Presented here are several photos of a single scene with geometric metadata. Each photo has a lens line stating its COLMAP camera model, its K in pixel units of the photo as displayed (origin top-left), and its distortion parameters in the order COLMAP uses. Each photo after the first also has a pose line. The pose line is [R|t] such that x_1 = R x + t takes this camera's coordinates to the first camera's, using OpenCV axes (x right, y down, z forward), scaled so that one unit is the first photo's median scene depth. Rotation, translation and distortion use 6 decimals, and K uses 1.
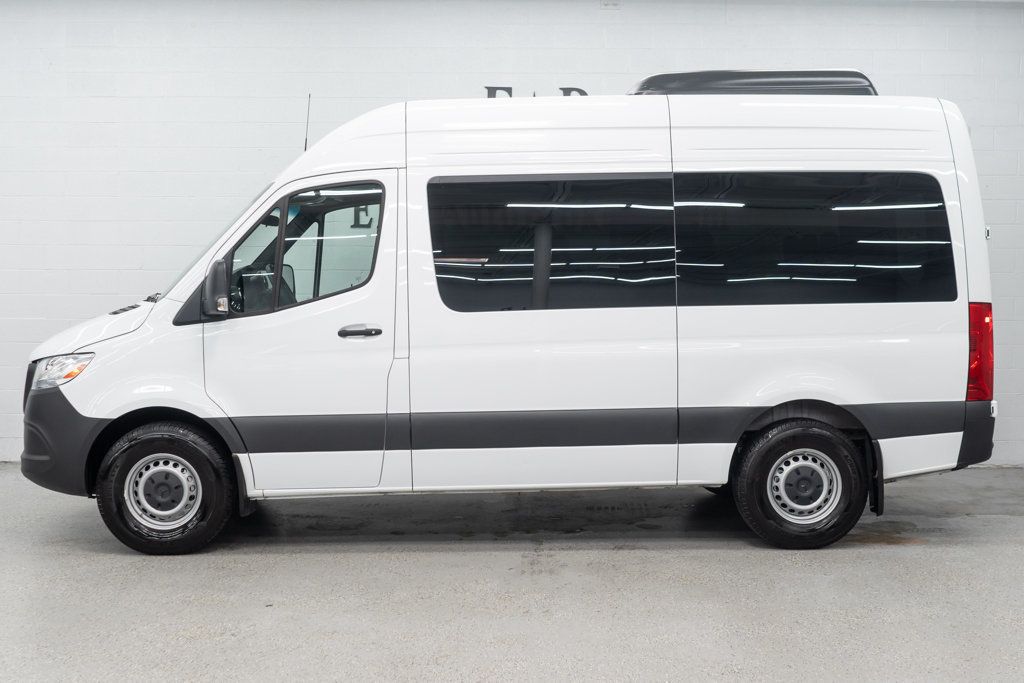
lens RADIAL K [[1242.5, 0, 512.0], [0, 1242.5, 345.2], [0, 0, 1]] dist [-0.006177, 0.000000]
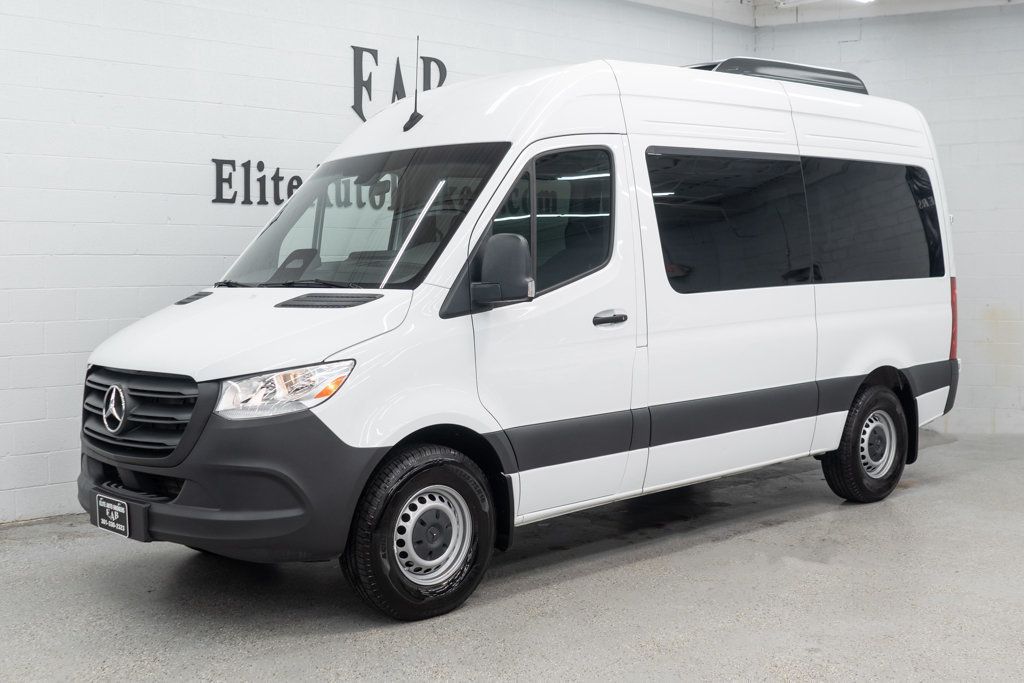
lens RADIAL K [[1242.5, 0, 511.0], [0, 1242.5, 338.6], [0, 0, 1]] dist [-0.006177, 0.000000]
pose [[0.747702, -0.044621, 0.662533, -0.749833], [0.047604, 0.998774, 0.013543, -0.011751], [-0.662326, 0.021413, 0.748910, 0.388892]]
